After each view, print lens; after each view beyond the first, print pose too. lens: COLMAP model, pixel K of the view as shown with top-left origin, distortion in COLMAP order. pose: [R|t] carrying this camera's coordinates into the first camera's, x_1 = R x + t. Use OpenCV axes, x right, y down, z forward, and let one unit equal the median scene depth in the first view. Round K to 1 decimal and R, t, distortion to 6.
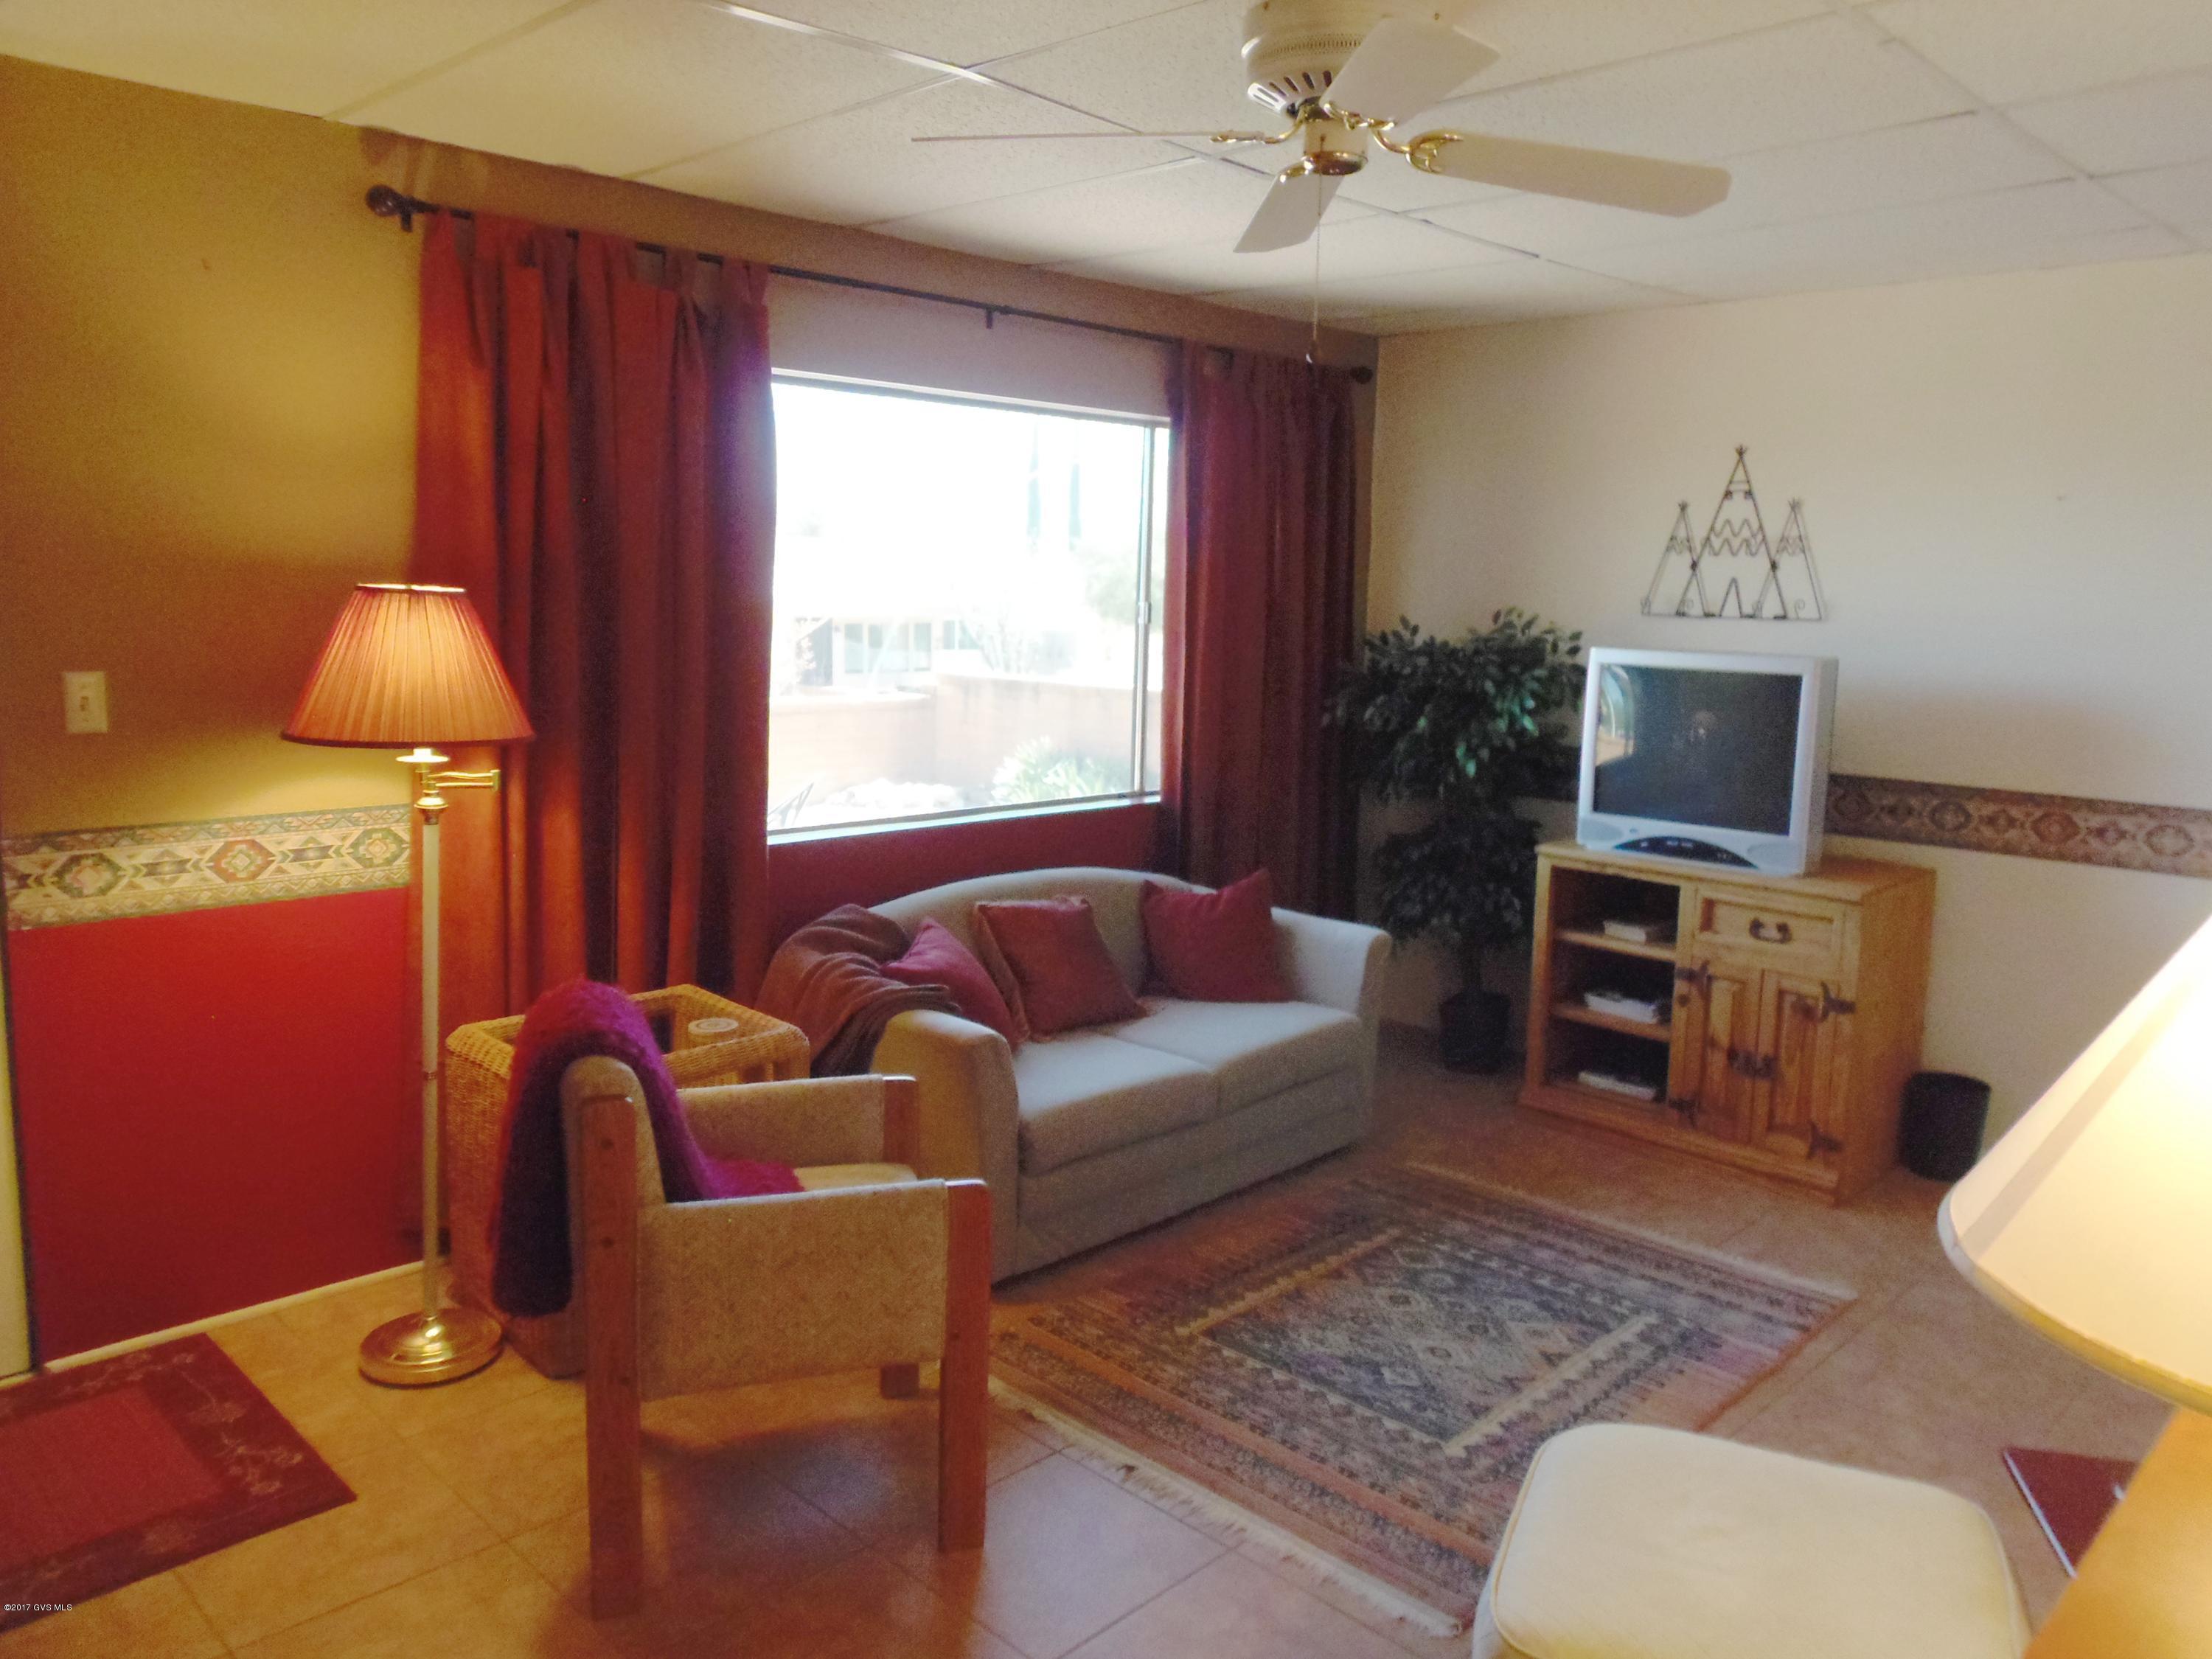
lens RADIAL K [[1563.6, 0, 1106.0], [0, 1563.6, 829.5], [0, 0, 1]] dist [-0.046211, -0.000401]
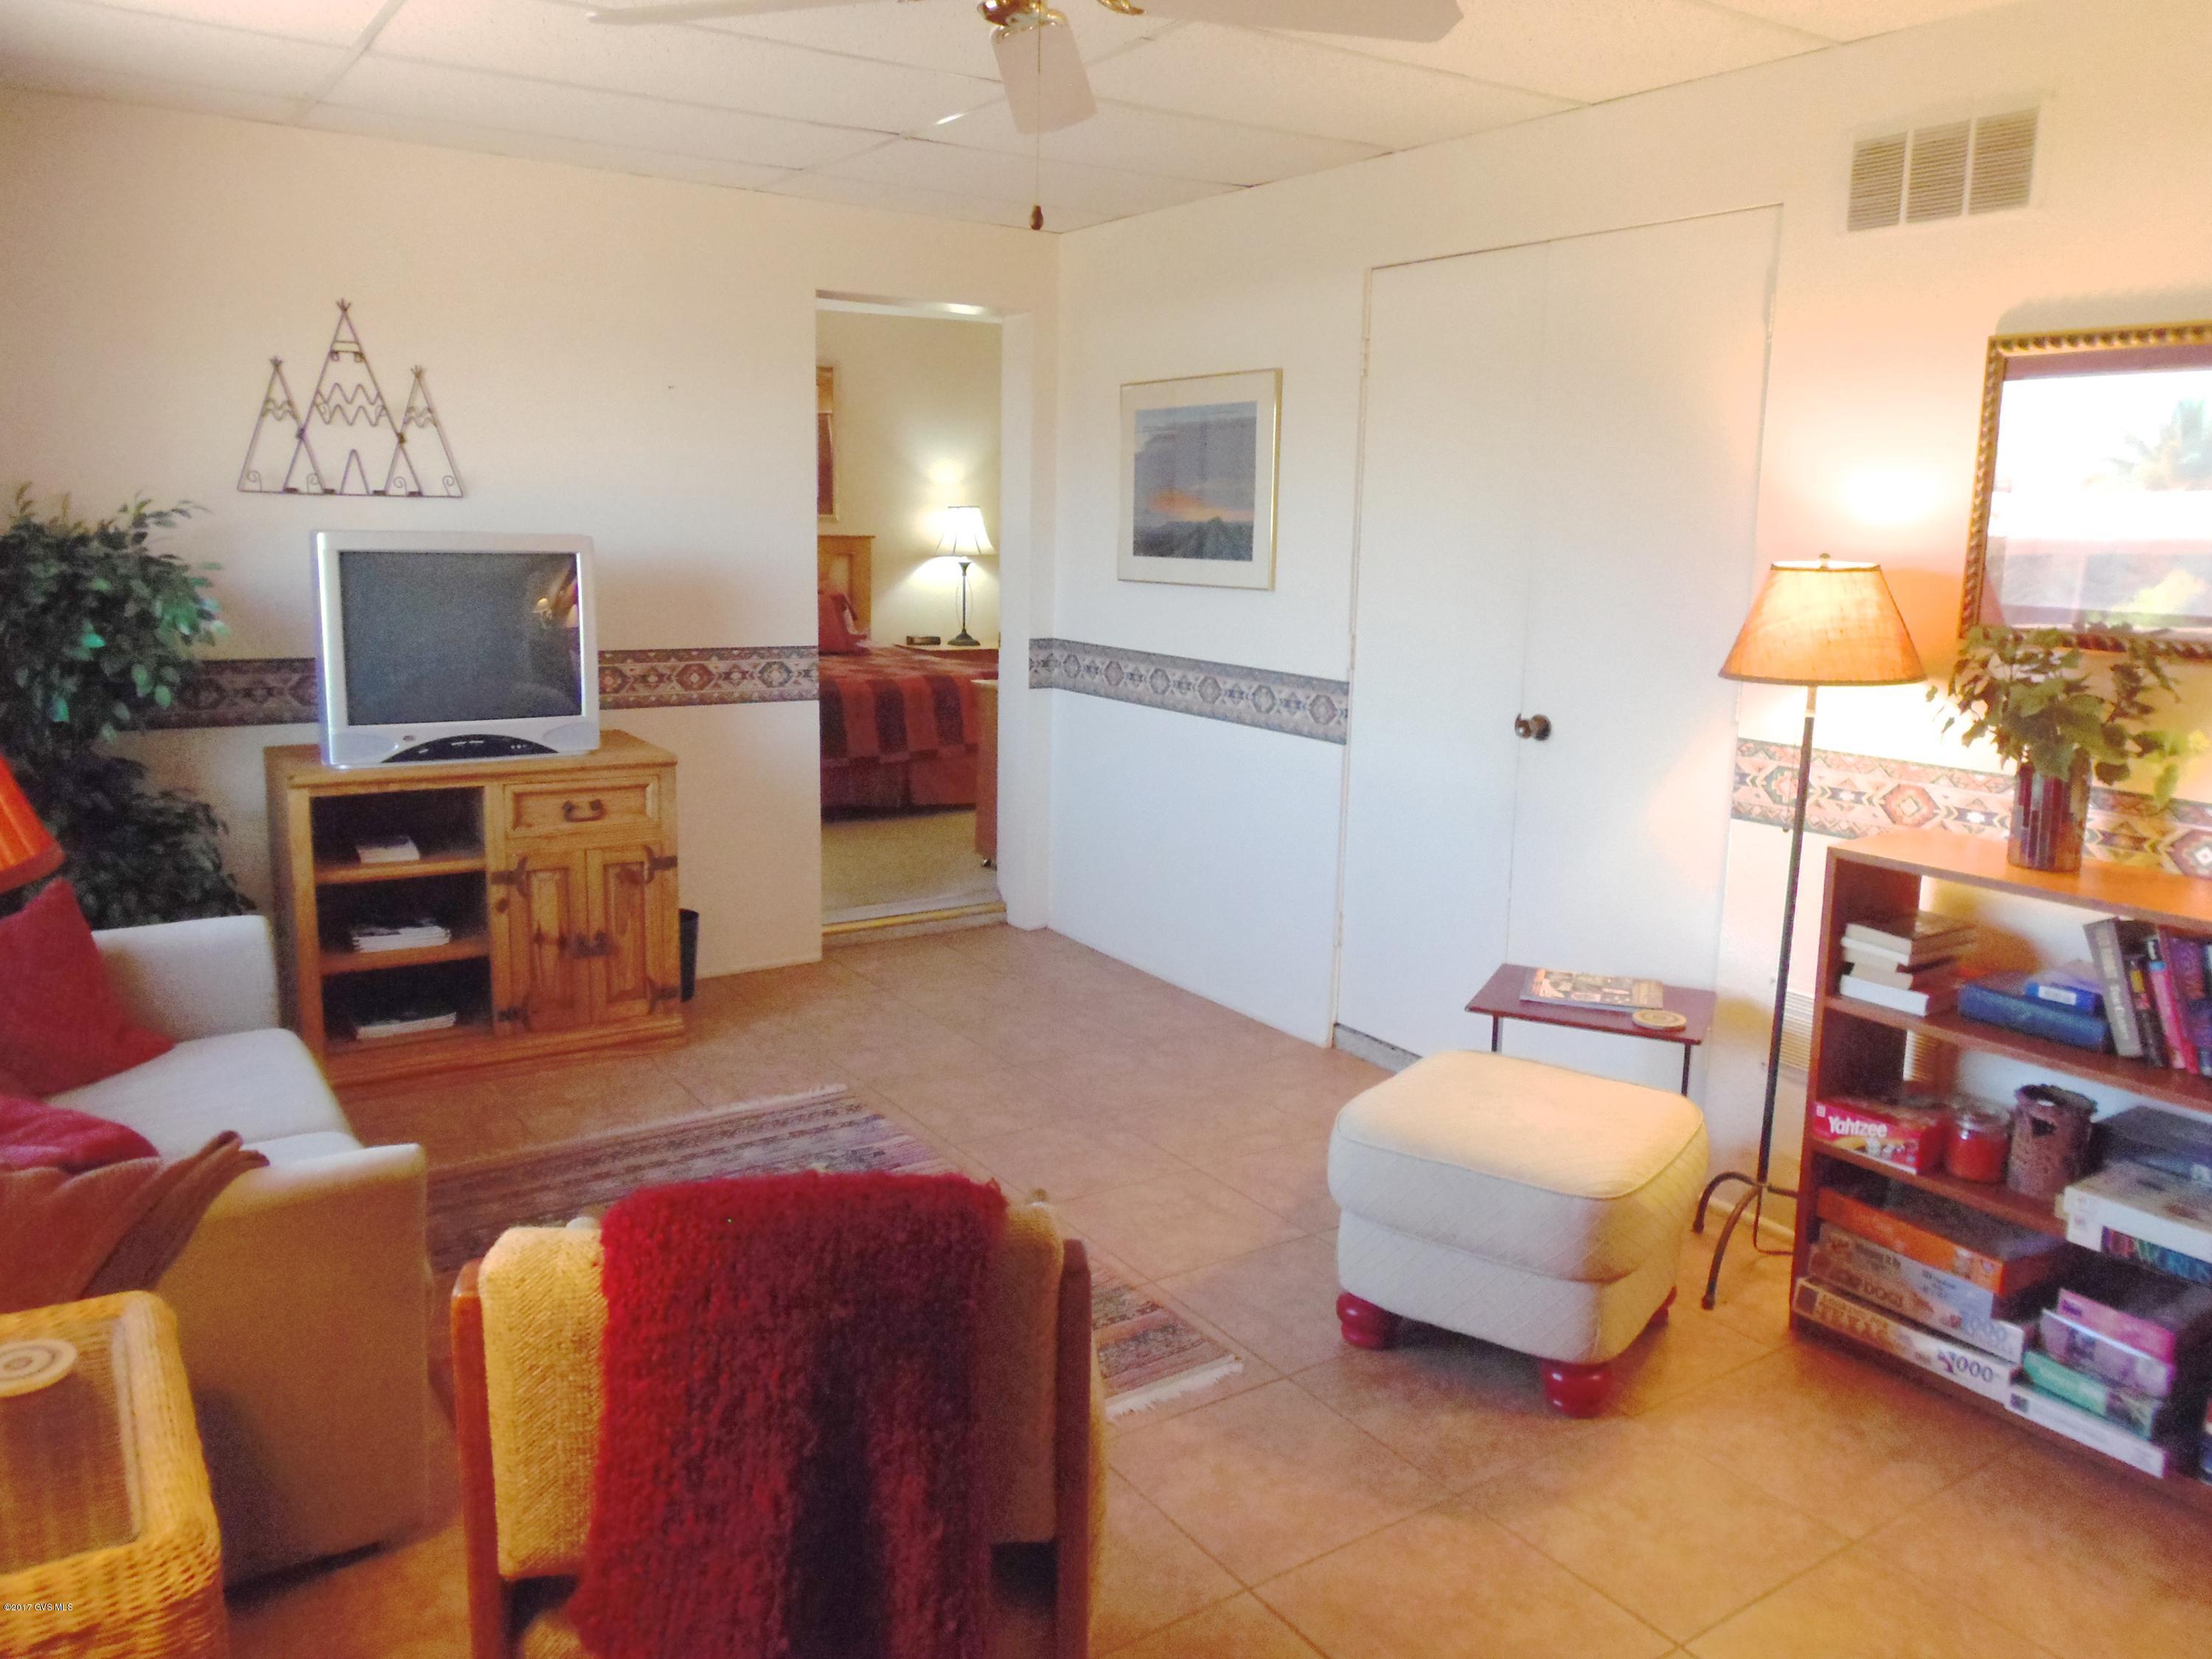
lens RADIAL K [[1610.7, 0, 1104.9], [0, 1610.7, 819.1], [0, 0, 1]] dist [-0.003362, -0.002245]
pose [[0.186357, -0.195755, 0.962783, -0.503991], [0.127020, 0.976526, 0.173963, -0.066647], [-0.974237, 0.089873, 0.206847, 0.443936]]
